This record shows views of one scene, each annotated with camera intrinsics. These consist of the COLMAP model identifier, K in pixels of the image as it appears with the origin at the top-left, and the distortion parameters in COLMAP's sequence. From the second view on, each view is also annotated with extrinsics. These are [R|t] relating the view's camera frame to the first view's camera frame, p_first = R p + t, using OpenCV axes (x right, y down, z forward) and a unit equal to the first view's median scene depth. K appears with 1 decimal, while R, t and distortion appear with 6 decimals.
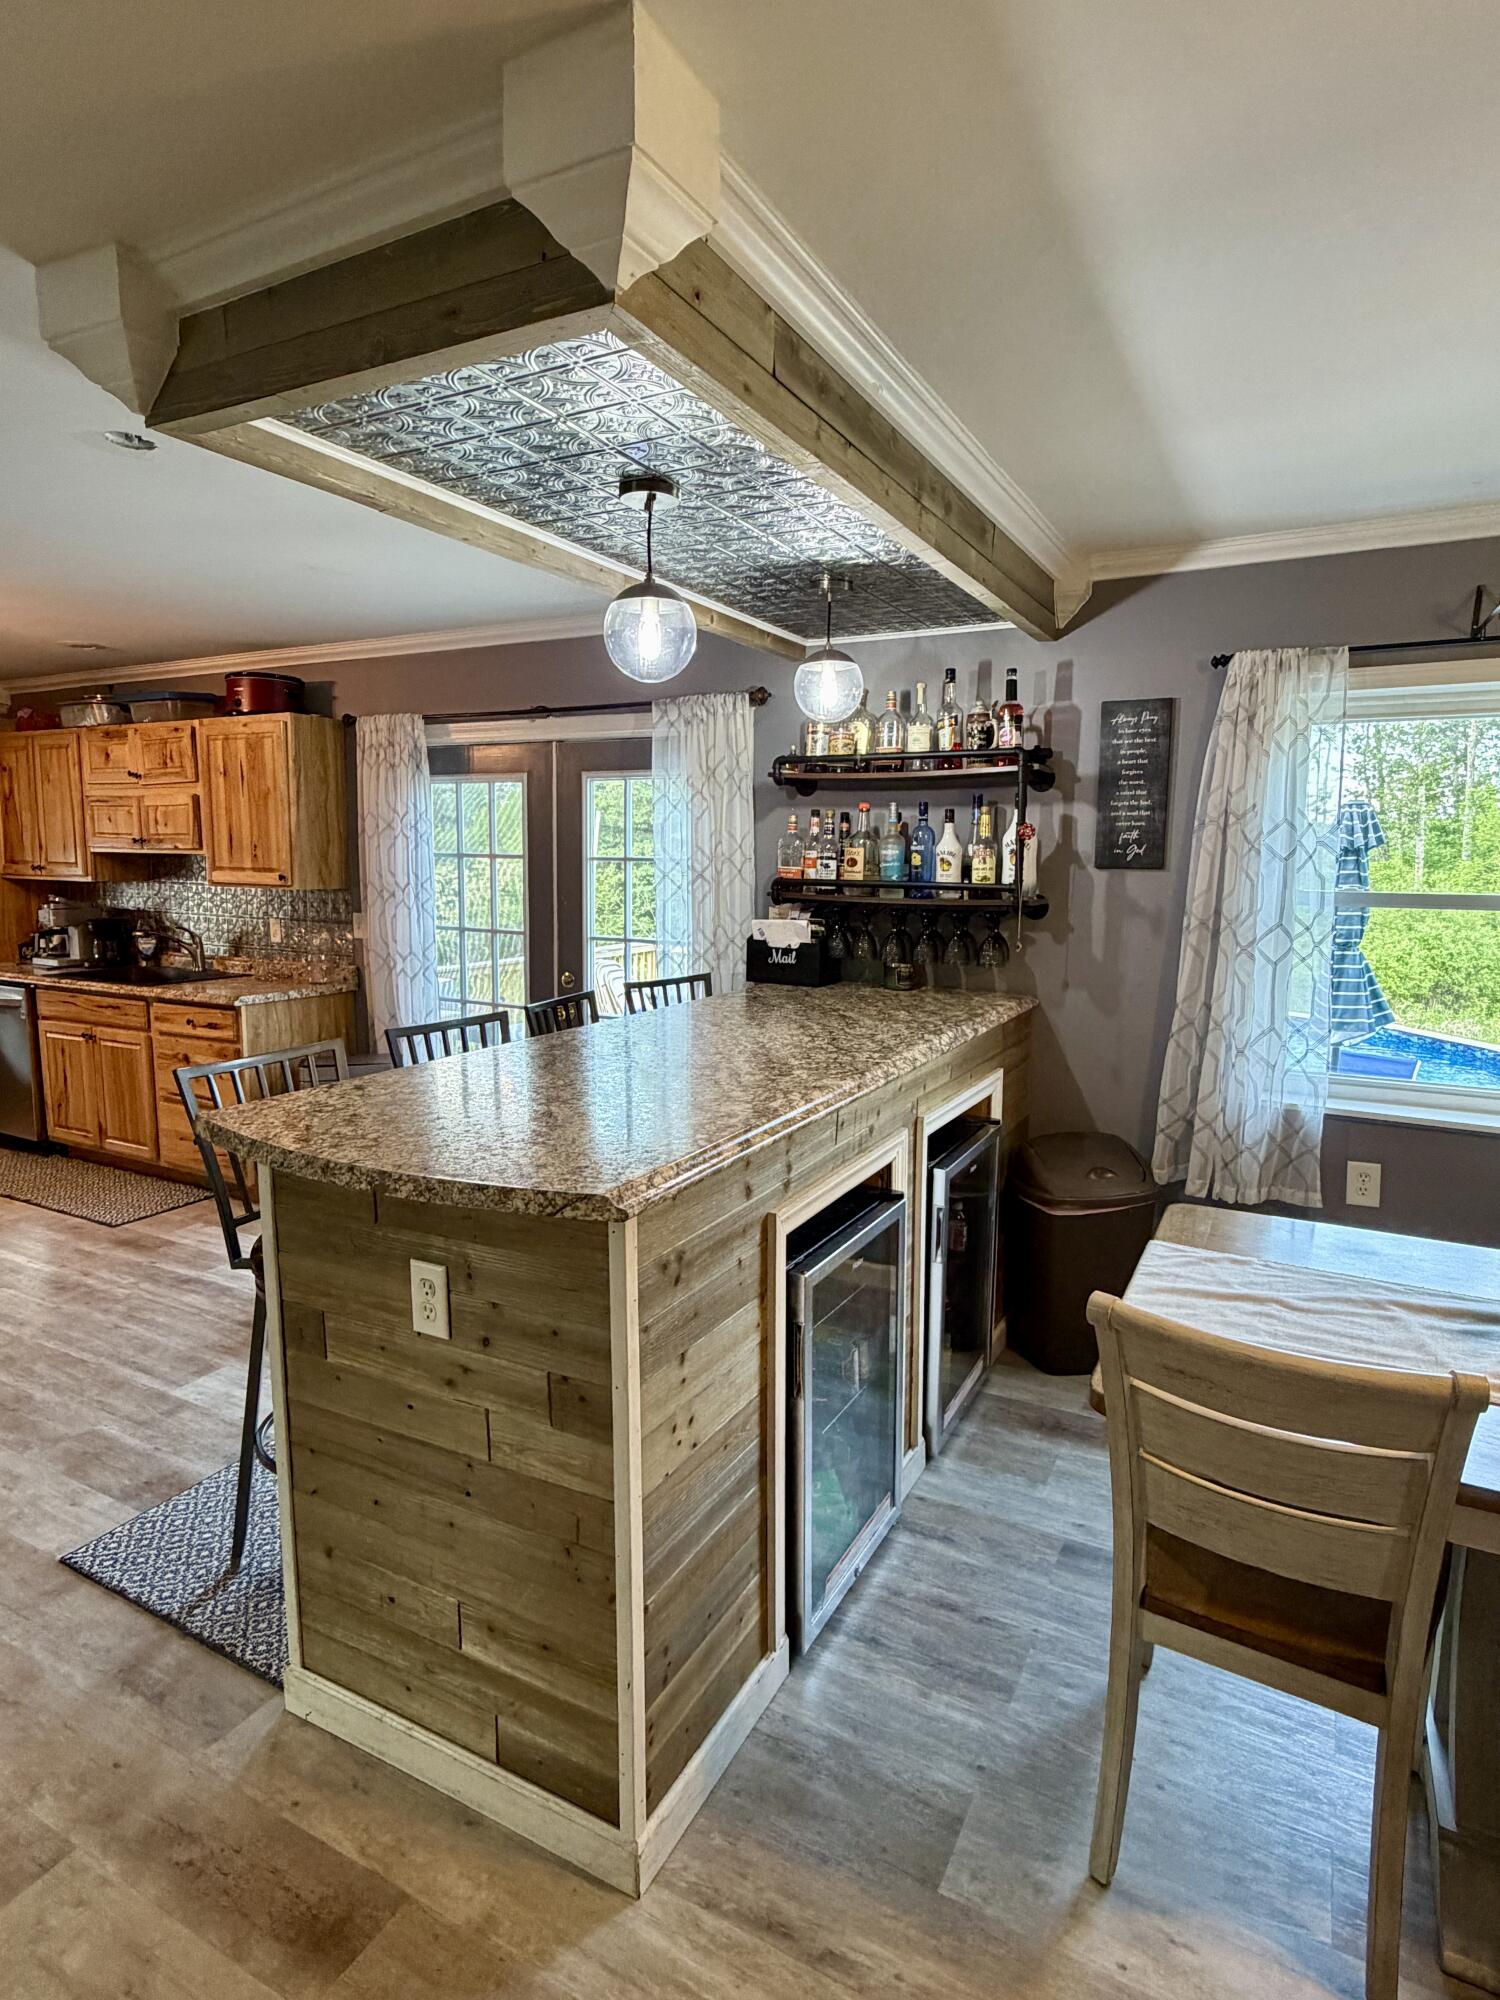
lens RADIAL K [[1081.1, 0, 749.9], [0, 1081.1, 1000.1], [0, 0, 1]] dist [0.003160, -0.004121]
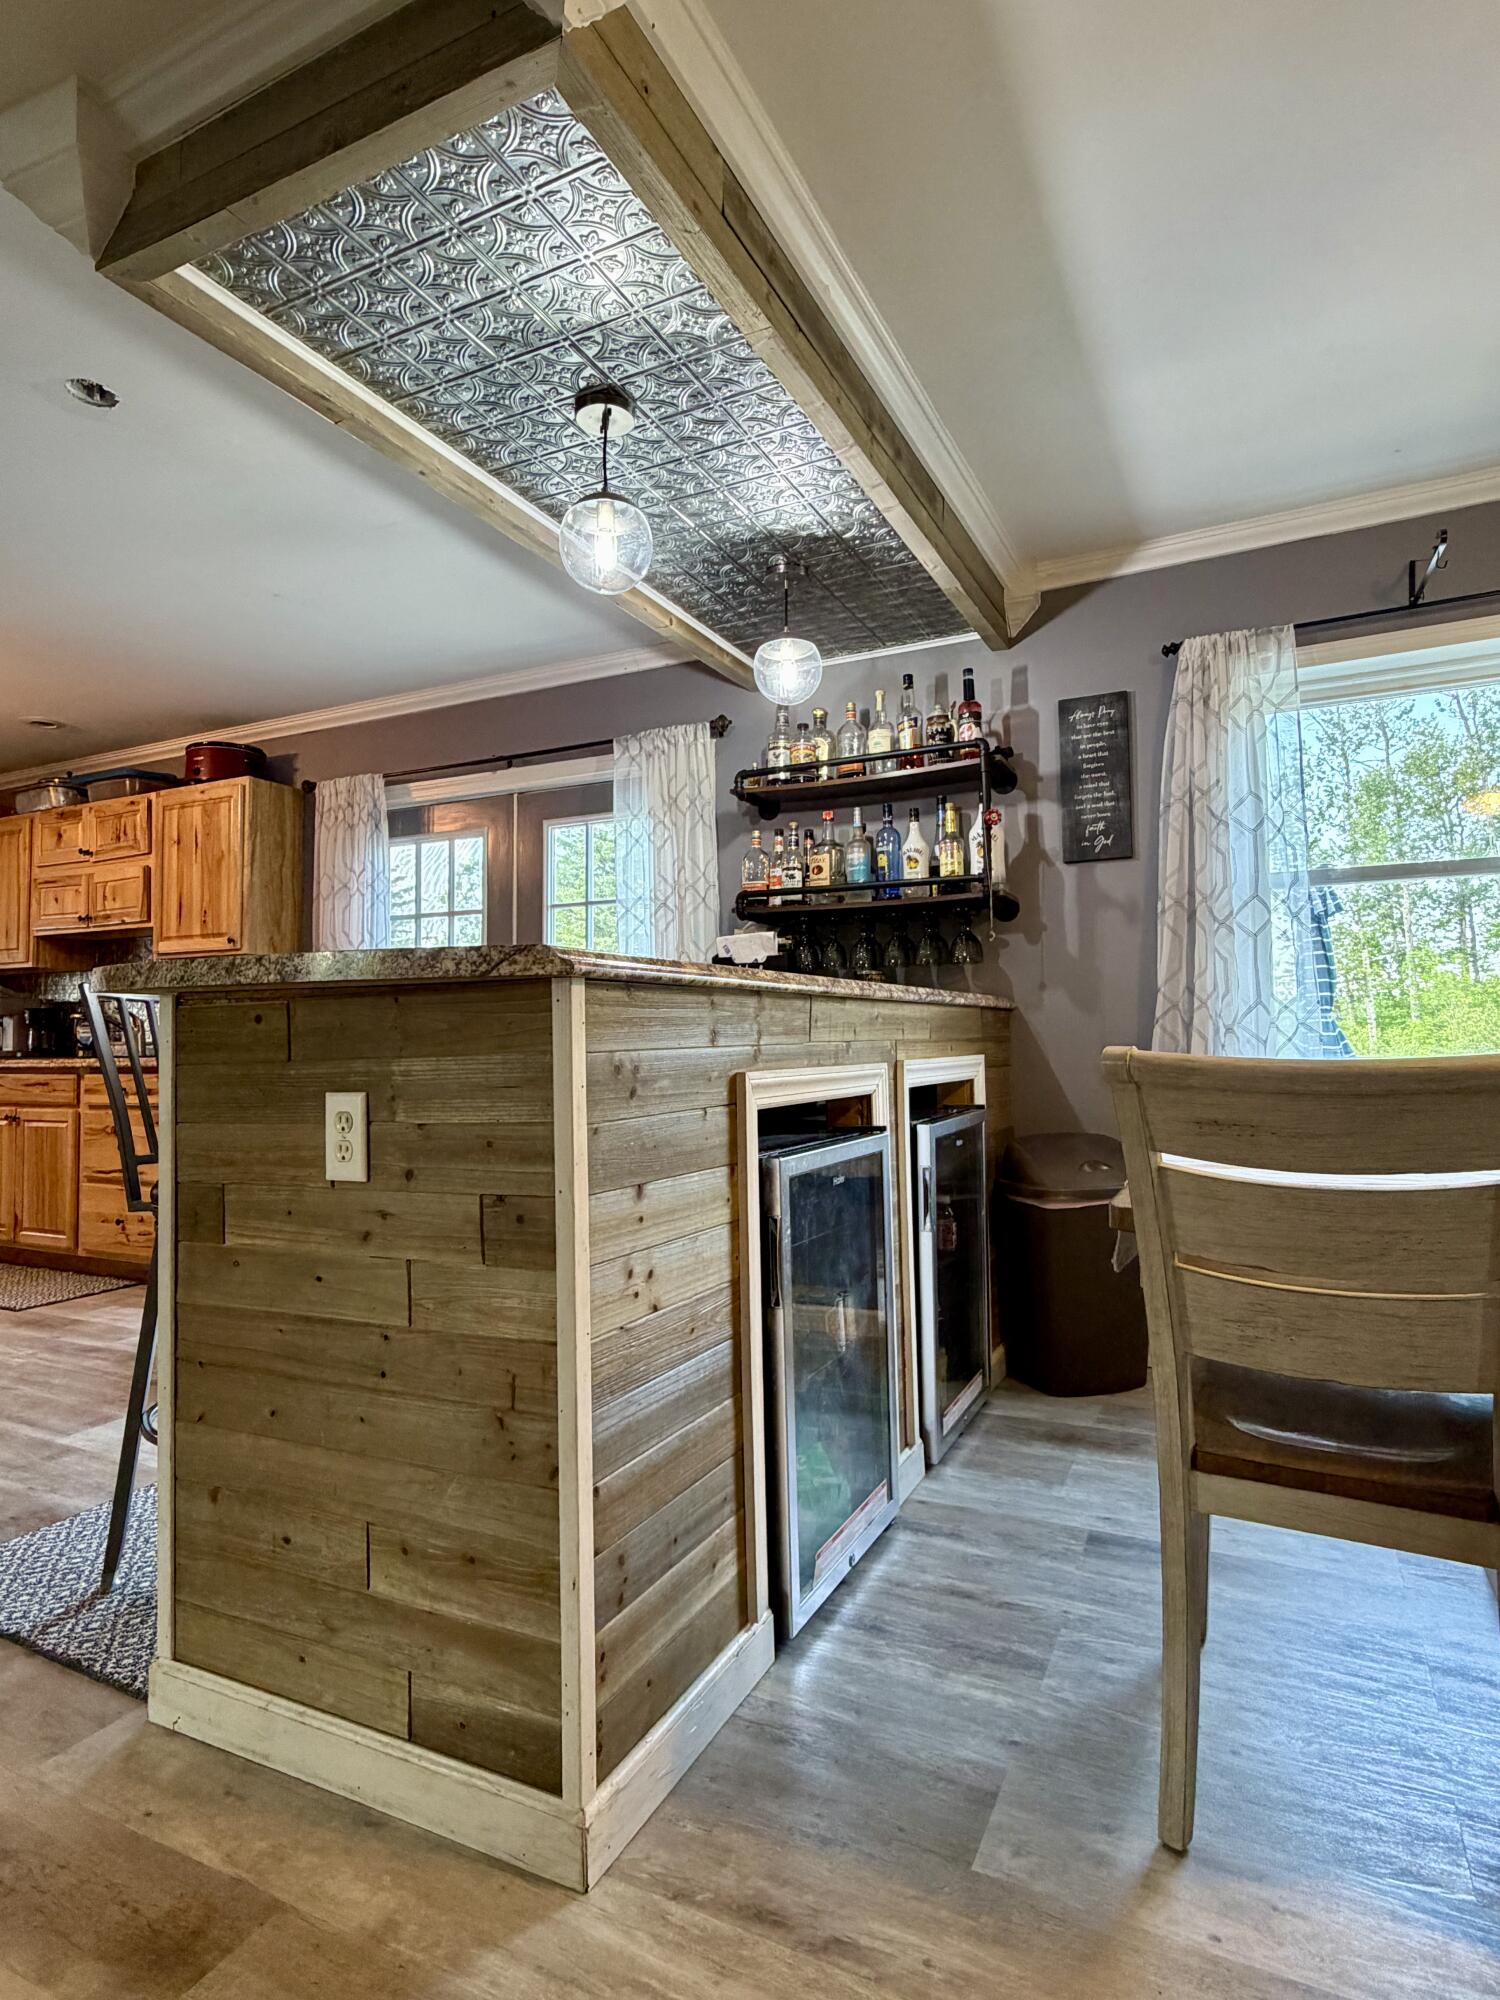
lens RADIAL K [[1081.1, 0, 752.9], [0, 1081.1, 996.4], [0, 0, 1]] dist [0.003160, -0.004121]
pose [[0.999265, -0.019227, 0.033154, 0.001424], [0.024789, 0.983993, -0.176473, 0.207344], [-0.029231, 0.177165, 0.983747, 0.076463]]
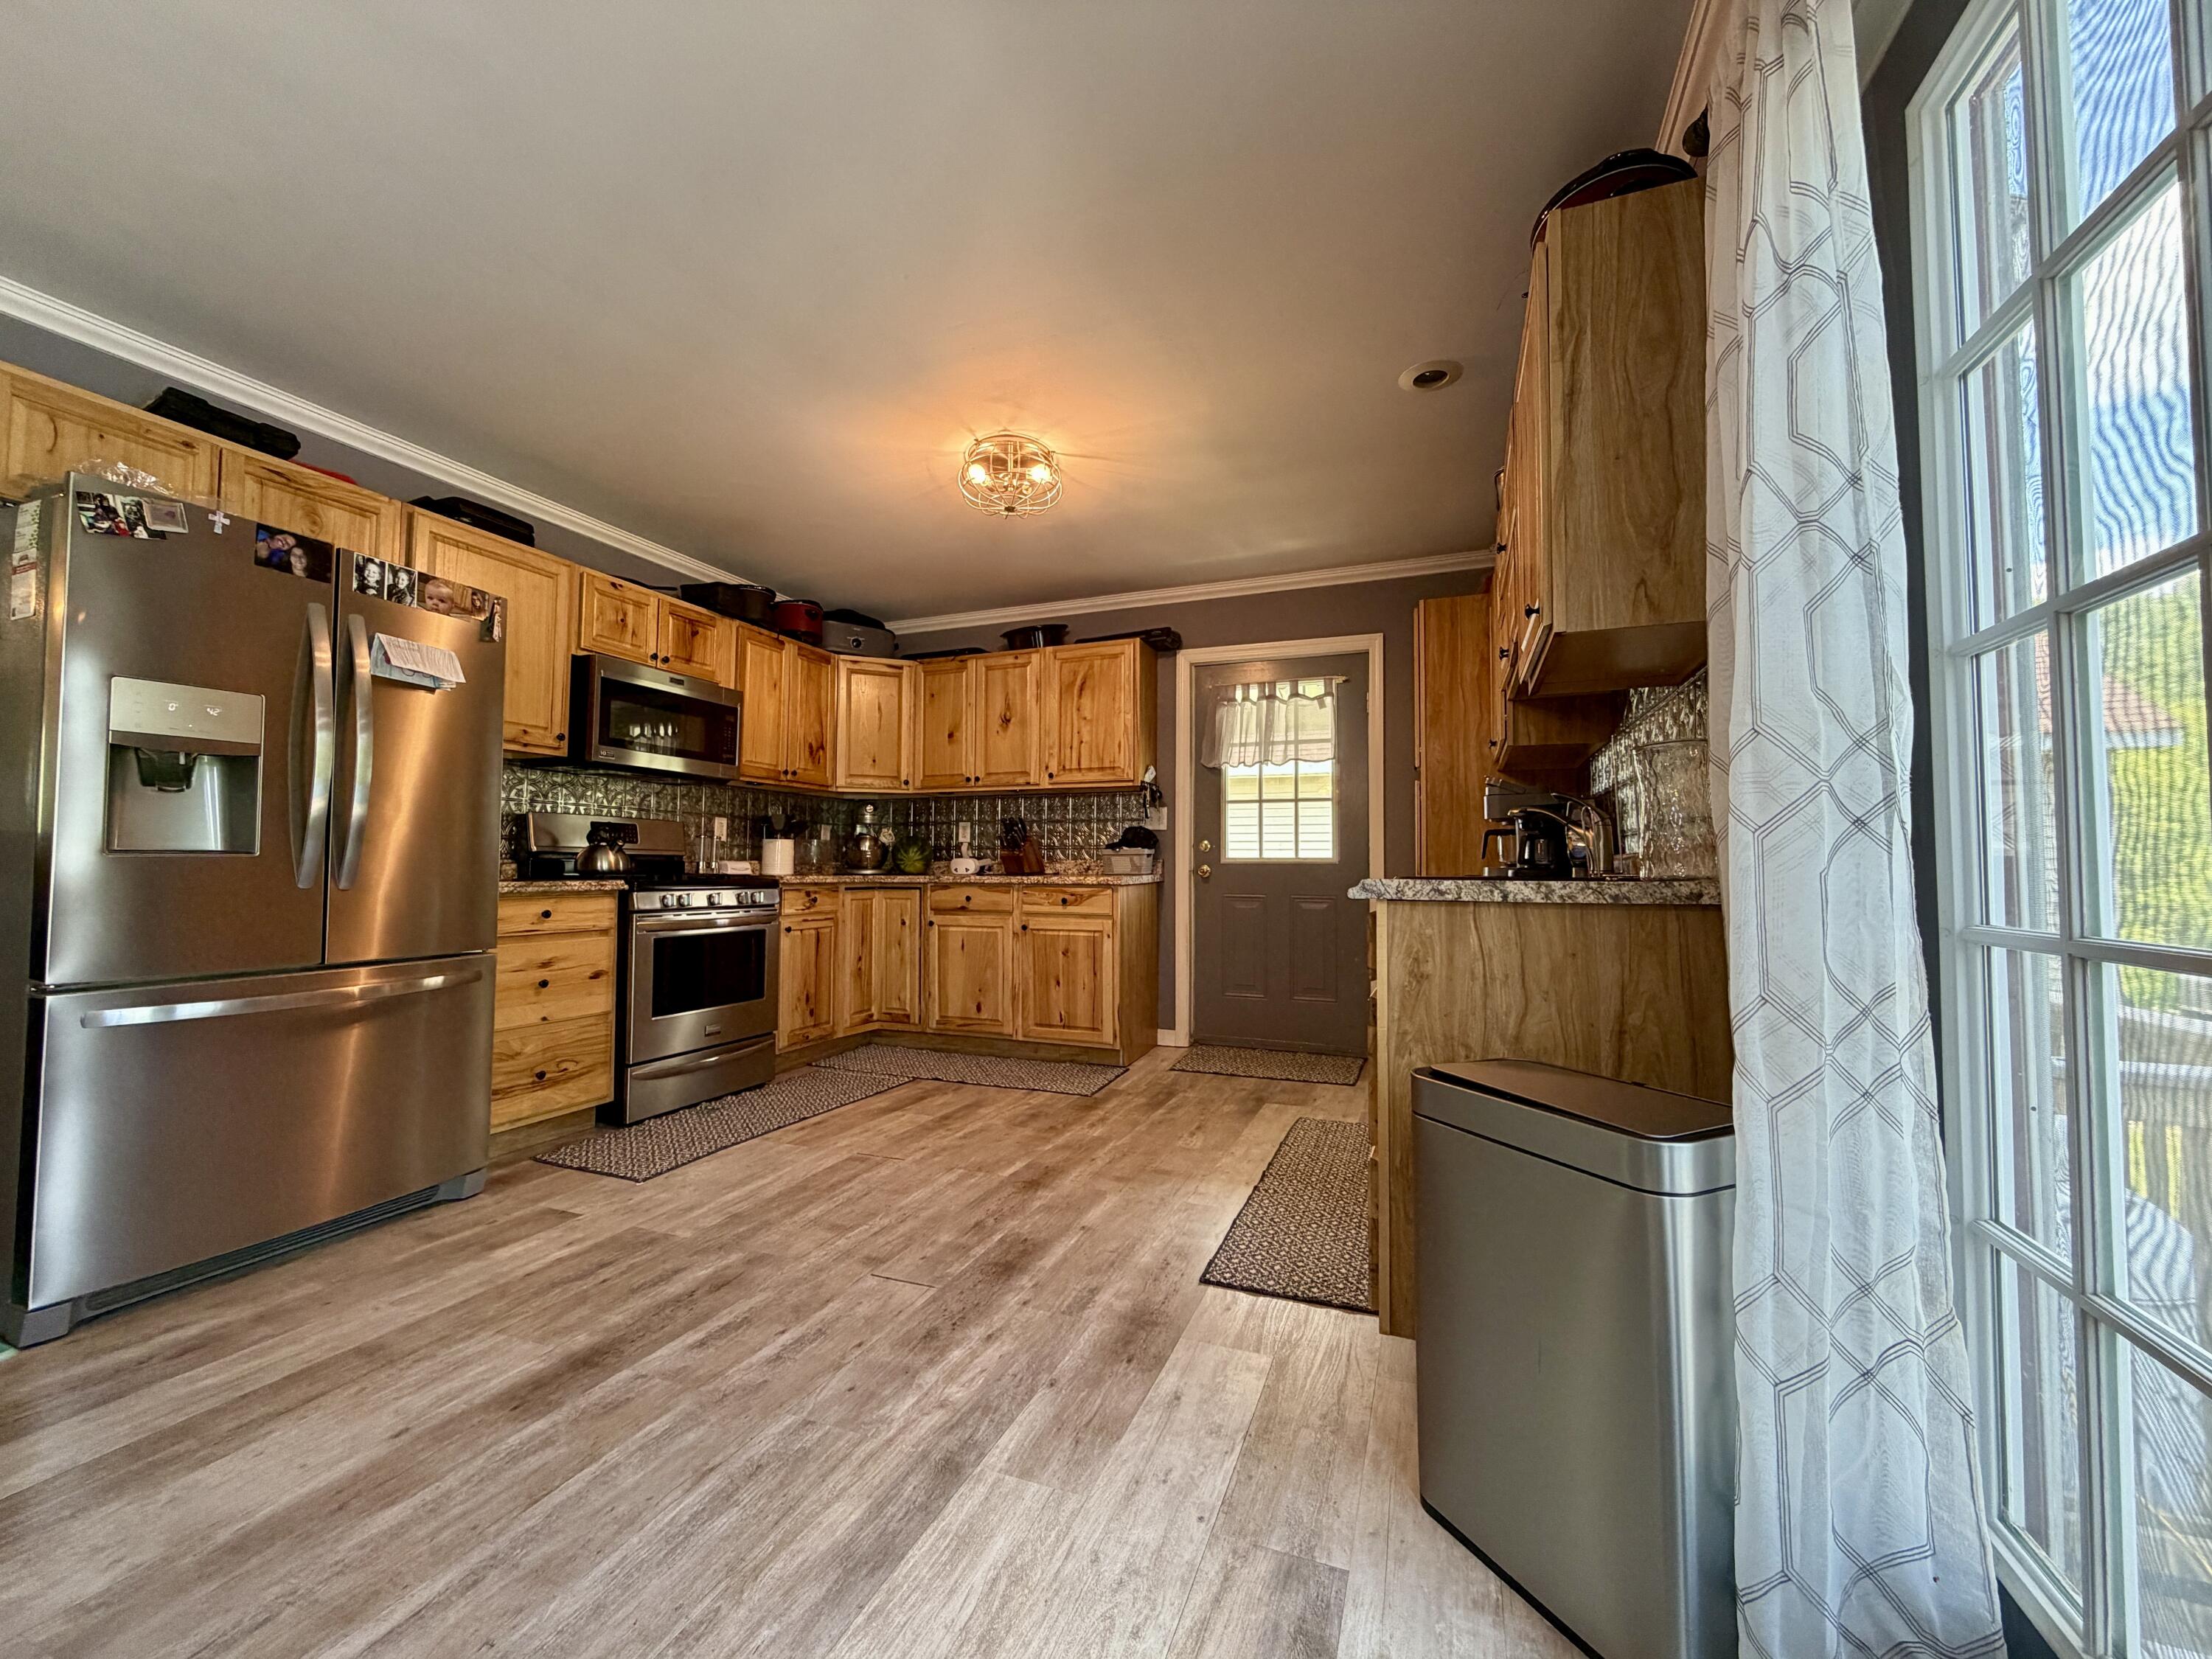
lens RADIAL K [[890.5, 0, 1106.2], [0, 890.5, 833.0], [0, 0, 1]] dist [0.001975, 0.000099]
pose [[0.116285, -0.050848, -0.991913, -0.200454], [-0.138382, 0.988118, -0.066877, 0.028649], [0.983528, 0.145040, 0.107867, 1.400441]]
